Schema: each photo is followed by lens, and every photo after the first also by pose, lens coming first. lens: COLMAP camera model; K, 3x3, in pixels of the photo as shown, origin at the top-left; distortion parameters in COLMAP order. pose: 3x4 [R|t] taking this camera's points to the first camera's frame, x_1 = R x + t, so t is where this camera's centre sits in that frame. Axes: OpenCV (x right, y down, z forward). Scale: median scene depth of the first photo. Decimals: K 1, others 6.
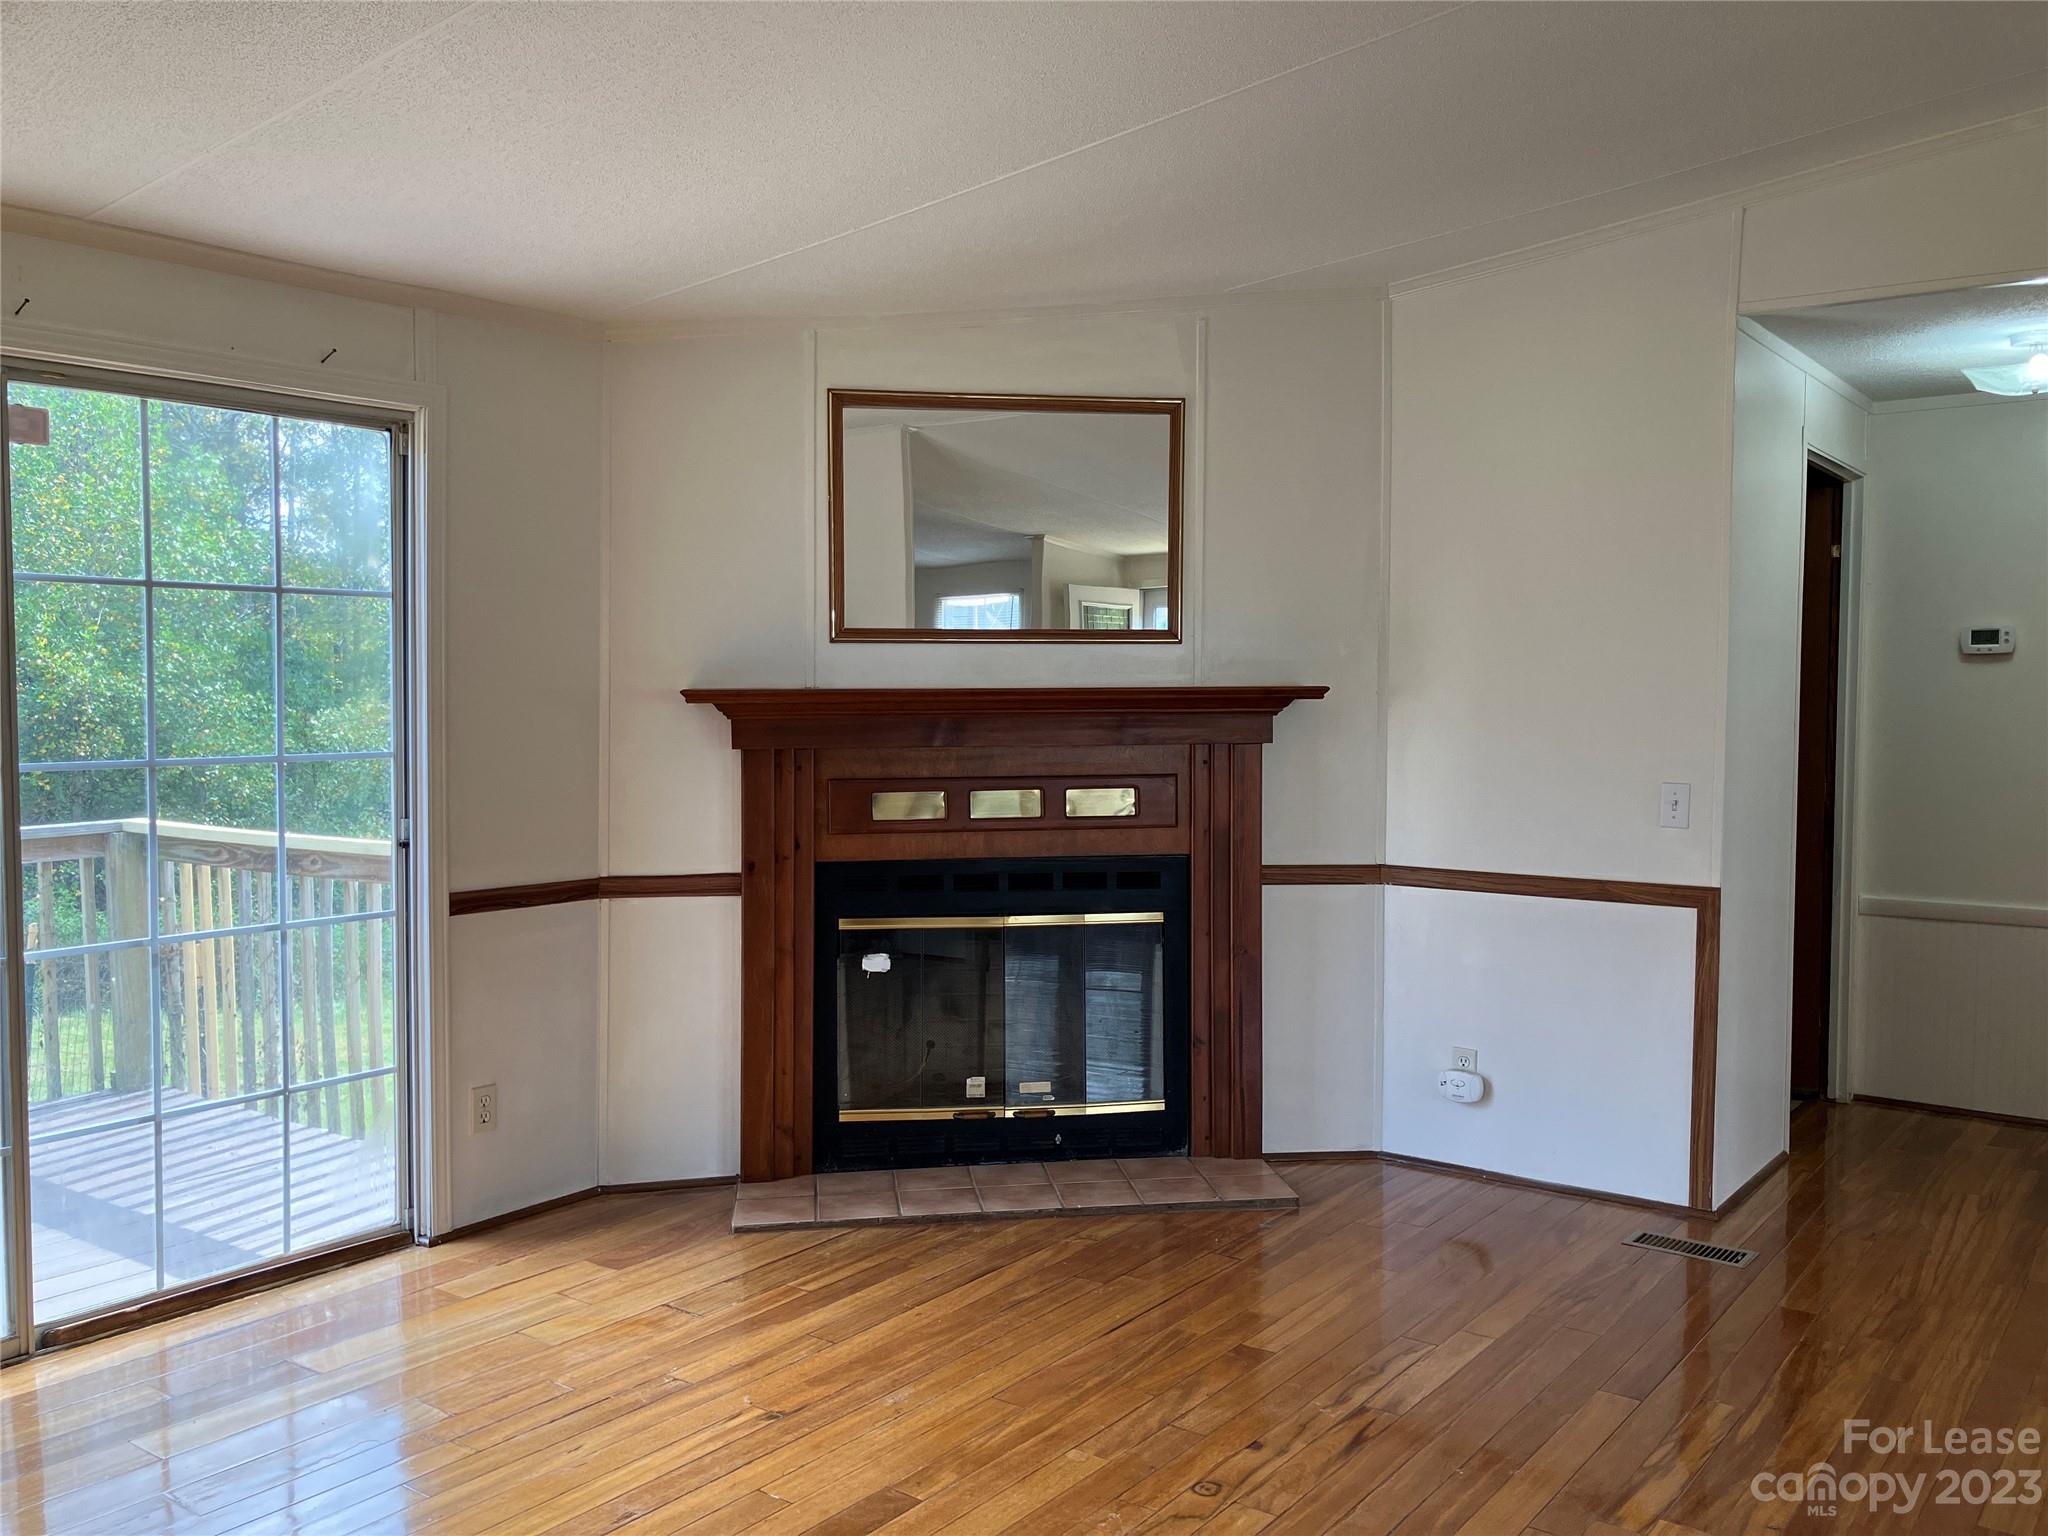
lens RADIAL K [[1695.9, 0, 1036.9], [0, 1695.9, 768.6], [0, 0, 1]] dist [0.021080, -0.022511]
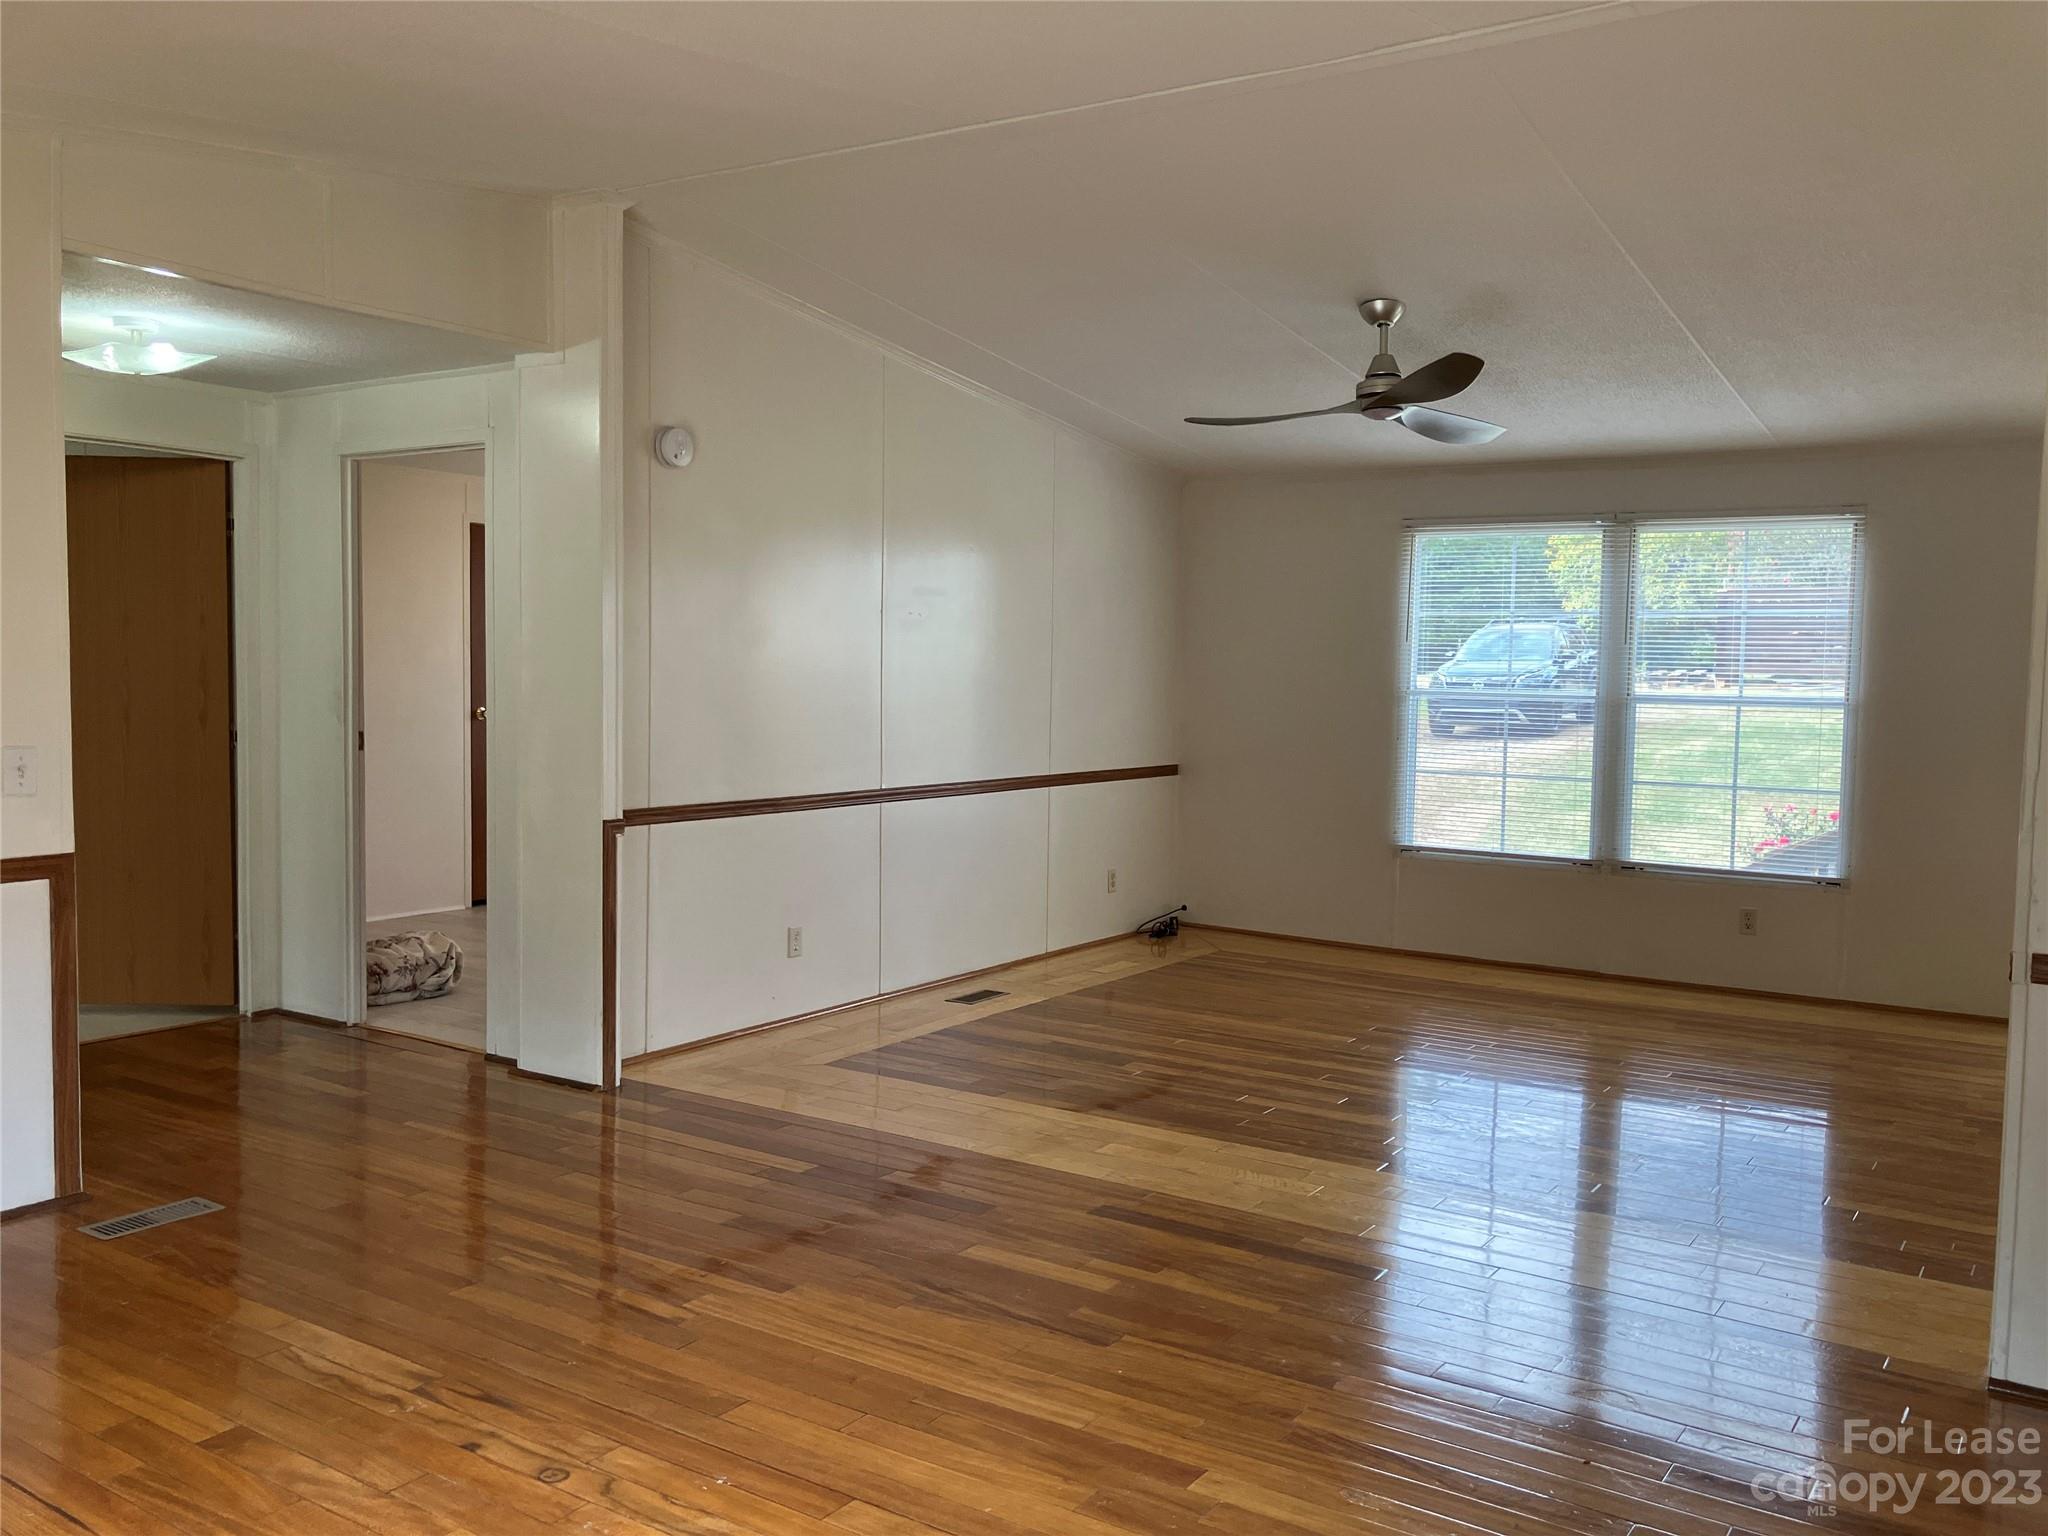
lens RADIAL K [[1695.9, 0, 1036.9], [0, 1695.9, 768.6], [0, 0, 1]] dist [0.021080, -0.022511]
pose [[-0.049378, -0.071657, 0.996206, -0.533052], [0.035296, 0.996675, 0.073440, -0.026282], [-0.998156, 0.038789, -0.046685, 0.468451]]
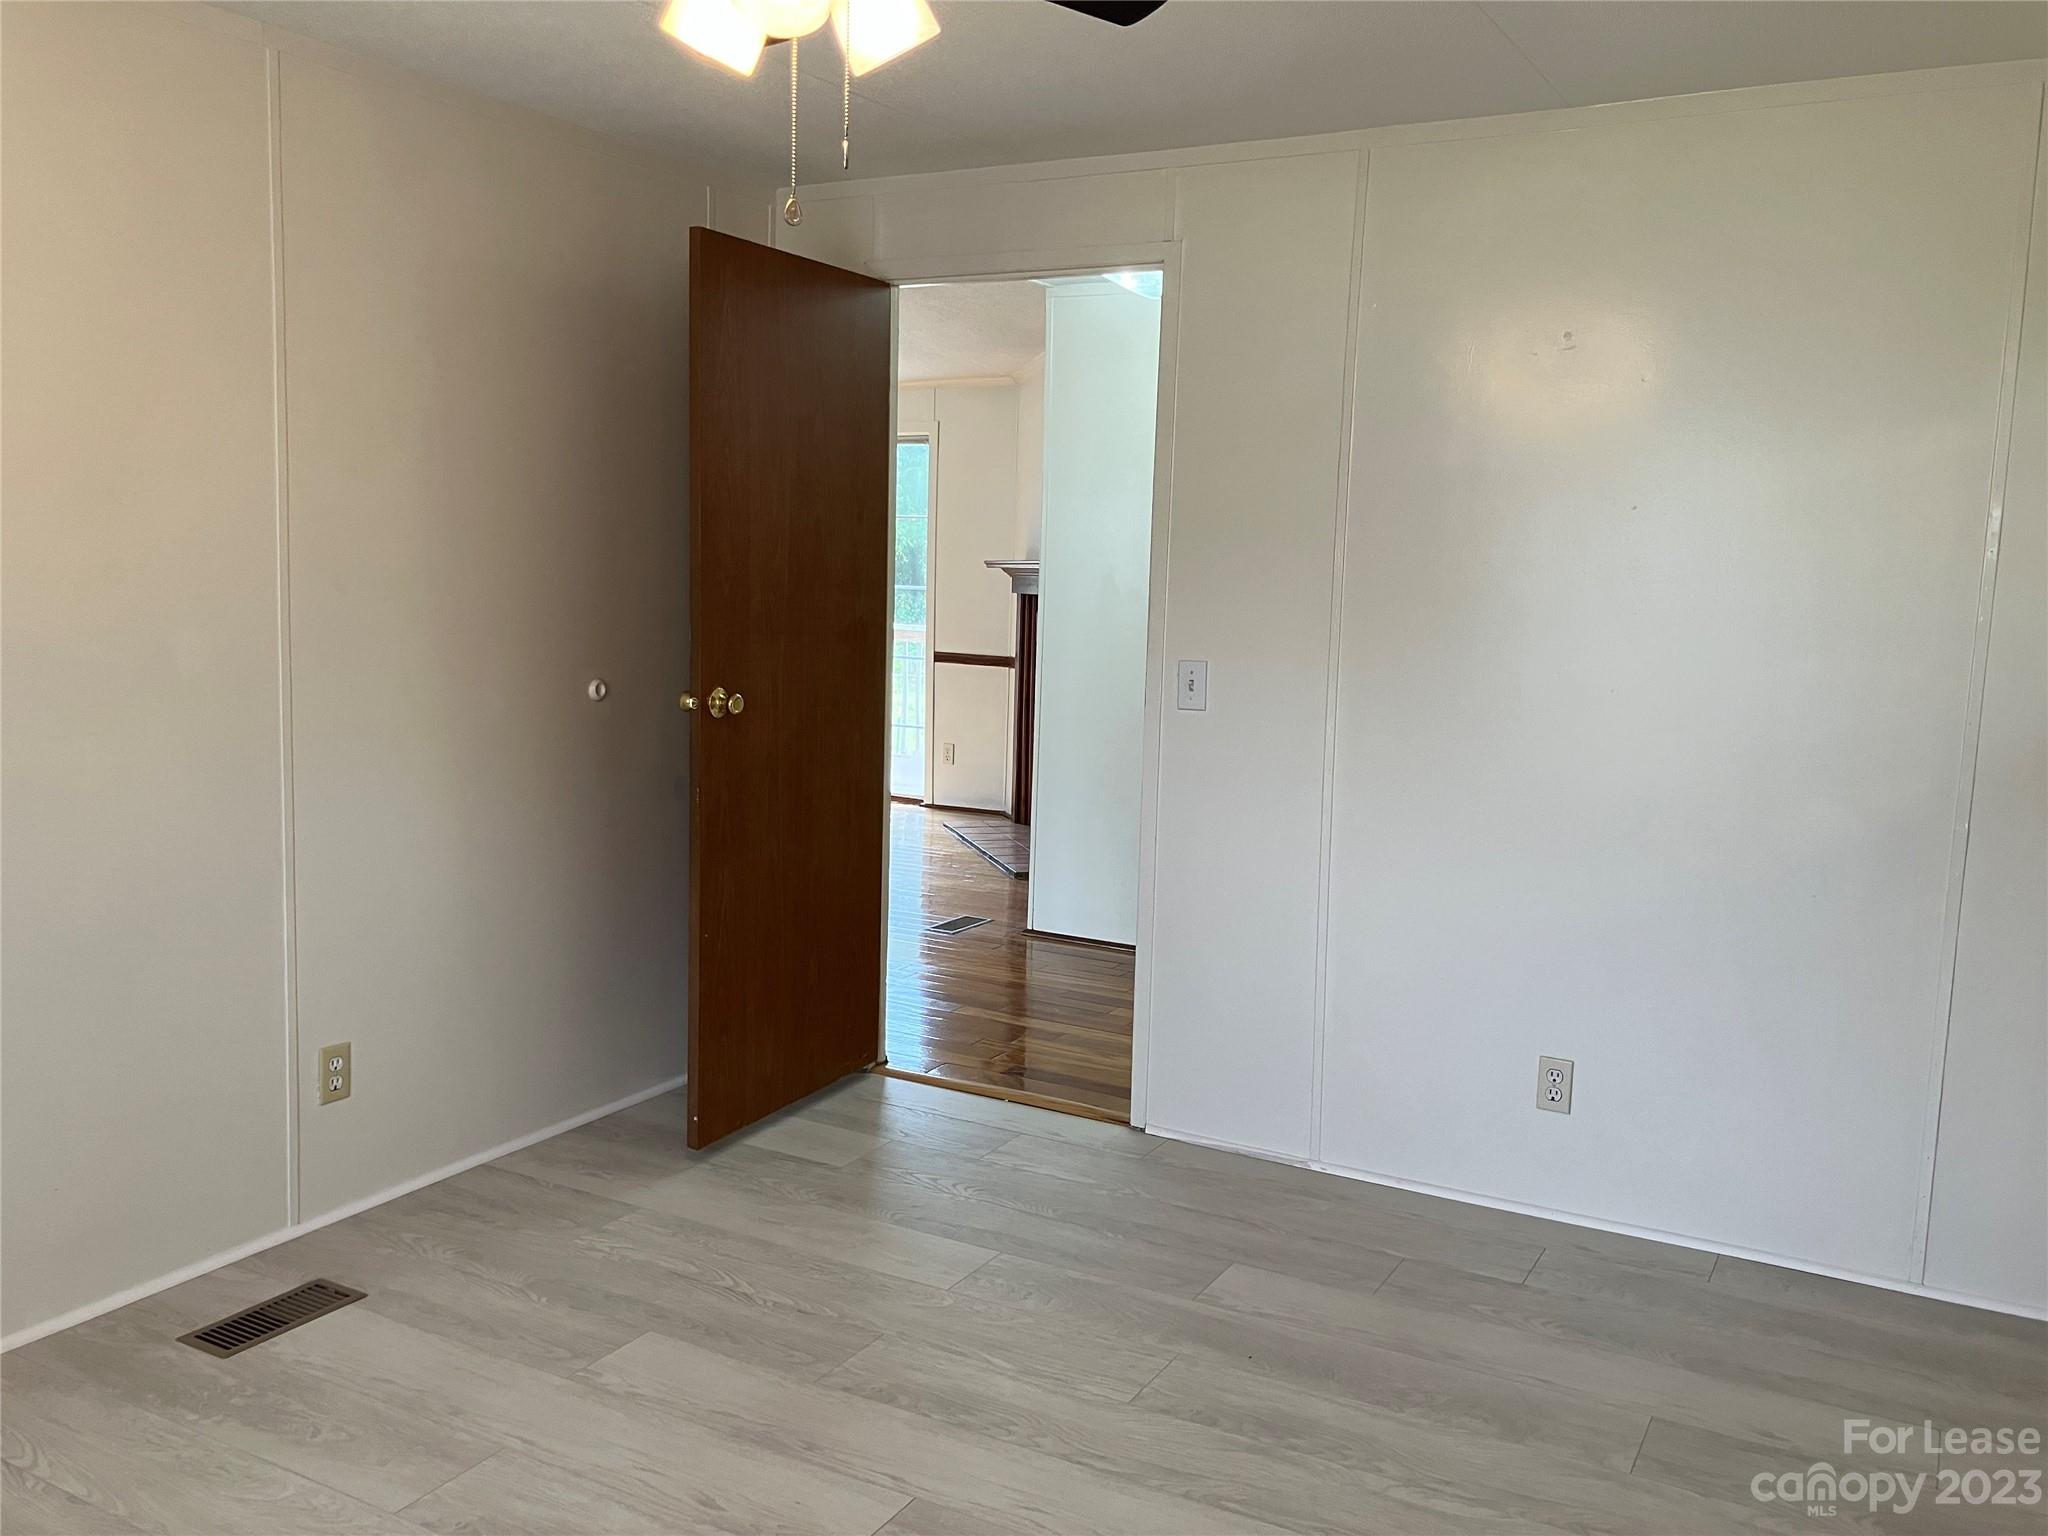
lens RADIAL K [[1695.9, 0, 1036.9], [0, 1695.9, 768.6], [0, 0, 1]] dist [0.021080, -0.022511]
pose [[0.128064, 0.119933, -0.984488, 1.694476], [-0.071474, 0.991196, 0.111452, -0.028876], [0.989187, 0.056092, 0.135509, 0.756200]]
